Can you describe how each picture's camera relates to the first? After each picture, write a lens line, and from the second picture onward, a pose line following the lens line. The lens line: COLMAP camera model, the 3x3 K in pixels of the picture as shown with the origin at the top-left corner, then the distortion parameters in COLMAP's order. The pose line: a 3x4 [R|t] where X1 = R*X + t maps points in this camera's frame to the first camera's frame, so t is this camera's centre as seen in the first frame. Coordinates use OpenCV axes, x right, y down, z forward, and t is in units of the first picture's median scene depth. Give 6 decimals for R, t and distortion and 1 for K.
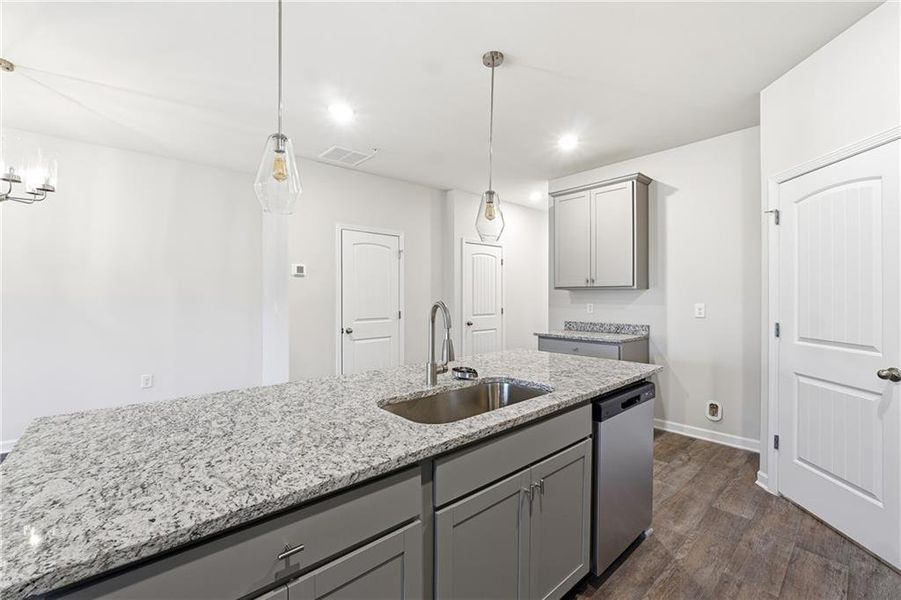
lens RADIAL K [[380.3, 0, 442.9], [0, 380.3, 296.6], [0, 0, 1]] dist [-0.017221, 0.003759]
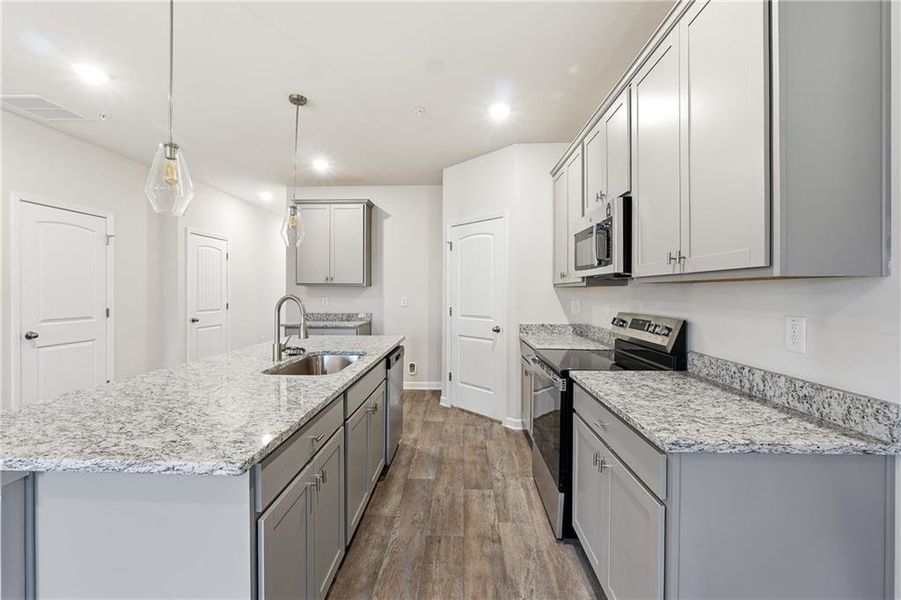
lens RADIAL K [[380.3, 0, 444.8], [0, 380.3, 295.8], [0, 0, 1]] dist [-0.017221, 0.003759]
pose [[0.693466, -0.003714, 0.720479, -0.325939], [-0.004045, 0.999951, 0.009049, 0.000675], [-0.720478, -0.009190, 0.693417, -0.161812]]
